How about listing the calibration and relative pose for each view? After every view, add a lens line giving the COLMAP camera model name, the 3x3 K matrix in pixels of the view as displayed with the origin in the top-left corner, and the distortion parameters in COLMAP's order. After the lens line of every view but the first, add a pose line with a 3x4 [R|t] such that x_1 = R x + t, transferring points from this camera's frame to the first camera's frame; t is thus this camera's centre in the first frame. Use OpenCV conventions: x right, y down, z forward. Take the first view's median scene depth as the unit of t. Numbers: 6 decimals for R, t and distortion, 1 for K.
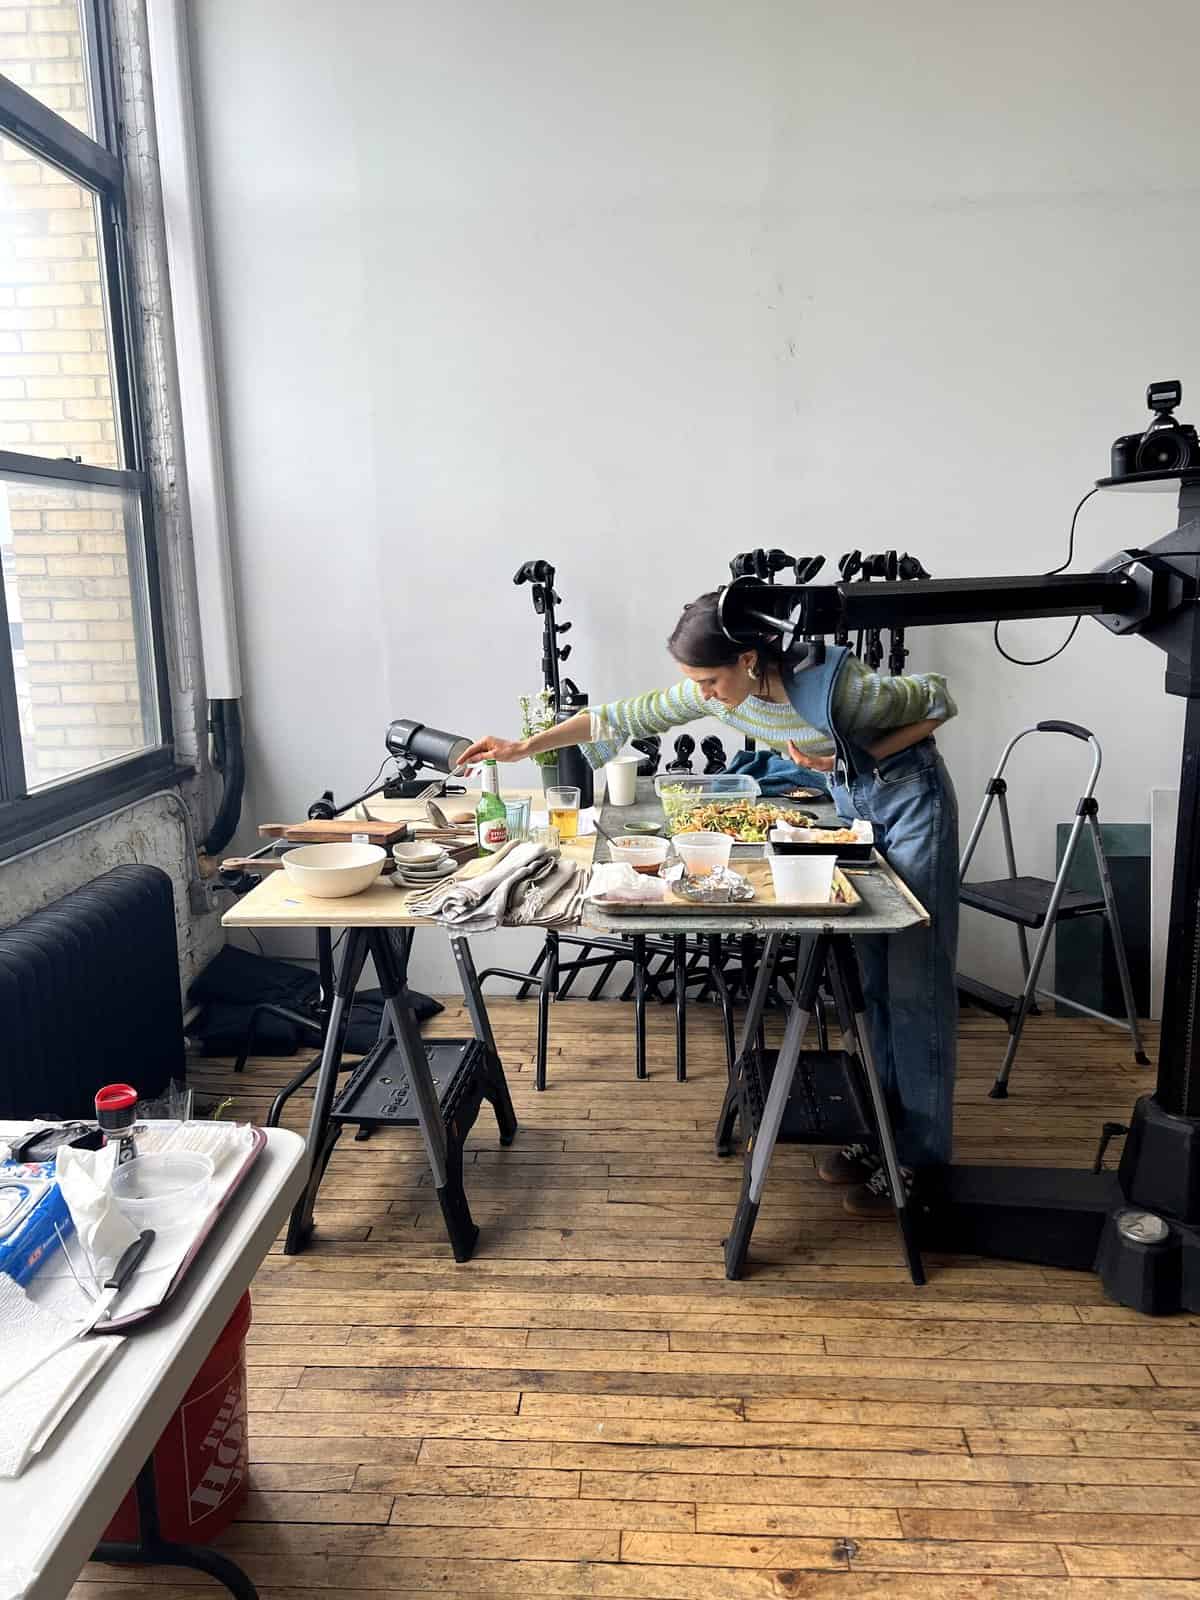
lens RADIAL K [[1198.2, 0, 600.0], [0, 1198.2, 800.0], [0, 0, 1]] dist [0.062495, -0.057537]
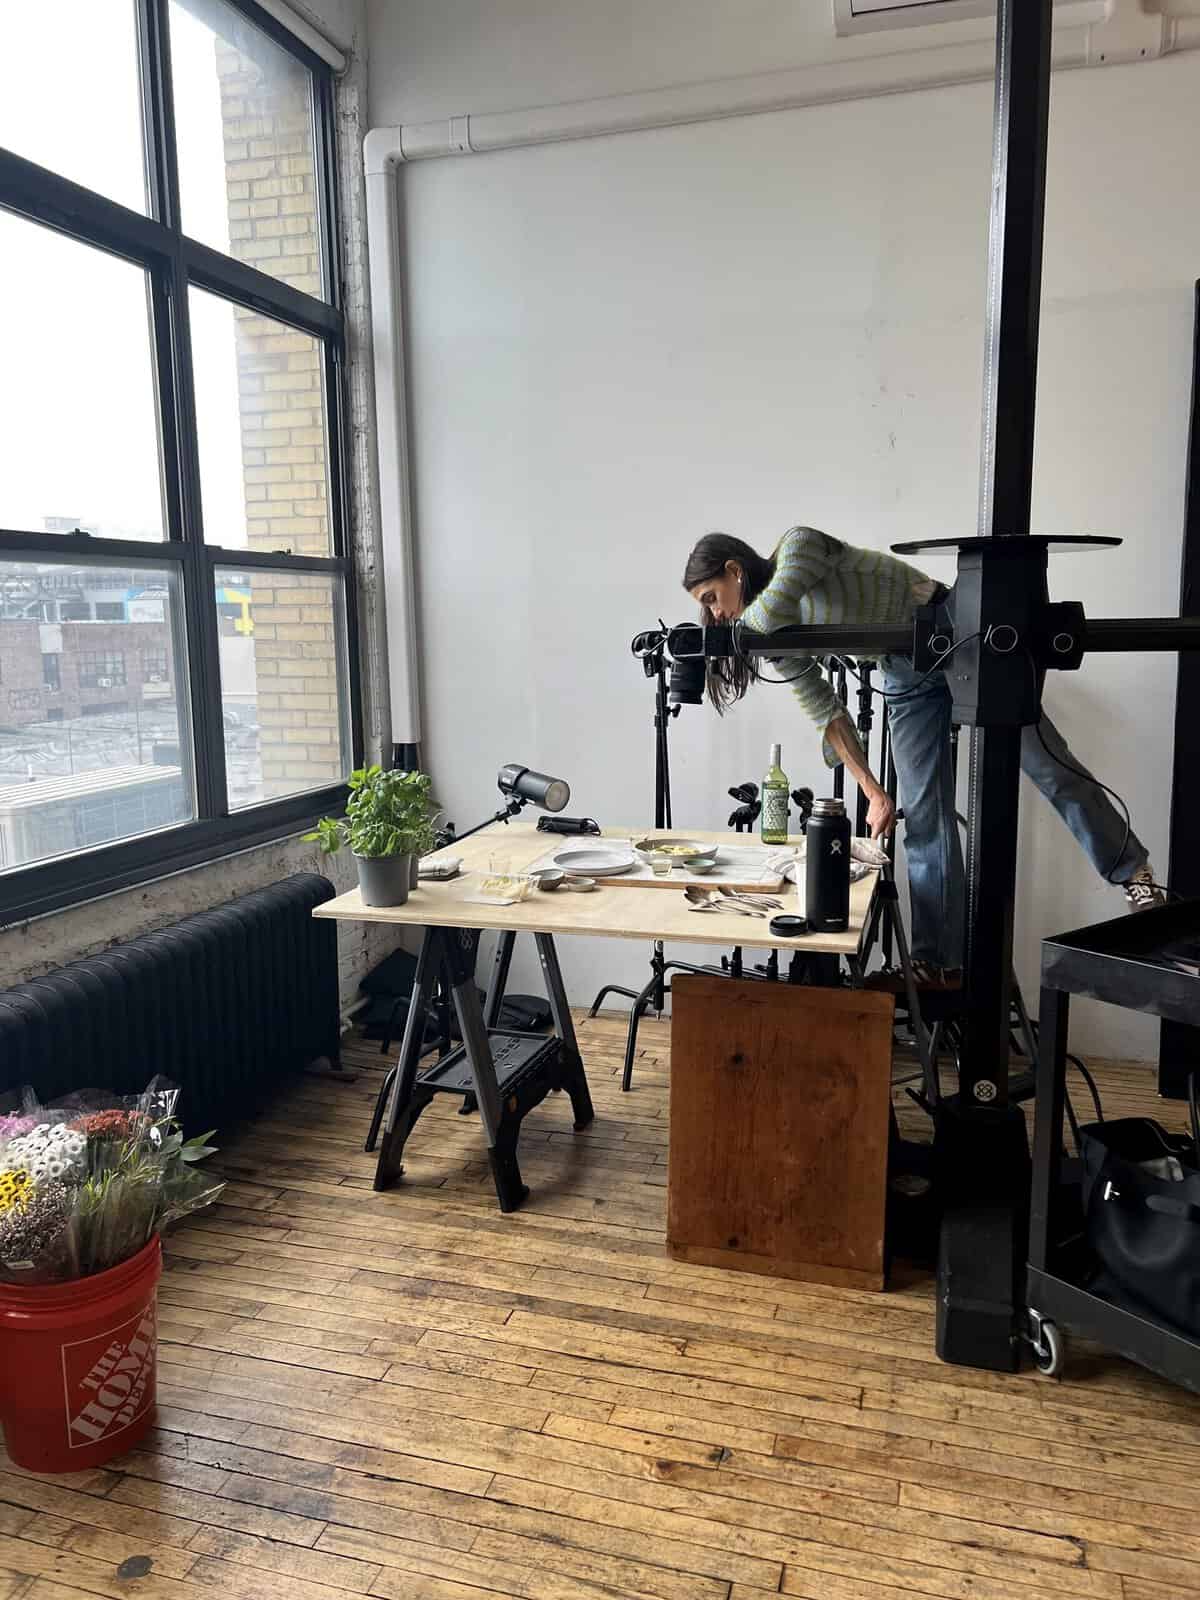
lens RADIAL K [[1198.2, 0, 600.0], [0, 1198.2, 800.0], [0, 0, 1]] dist [0.062495, -0.057537]
pose [[0.970467, 0.038812, -0.238093, 0.264202], [-0.048085, 0.998289, -0.033261, 0.005426], [0.236395, 0.043727, 0.970673, -0.180282]]
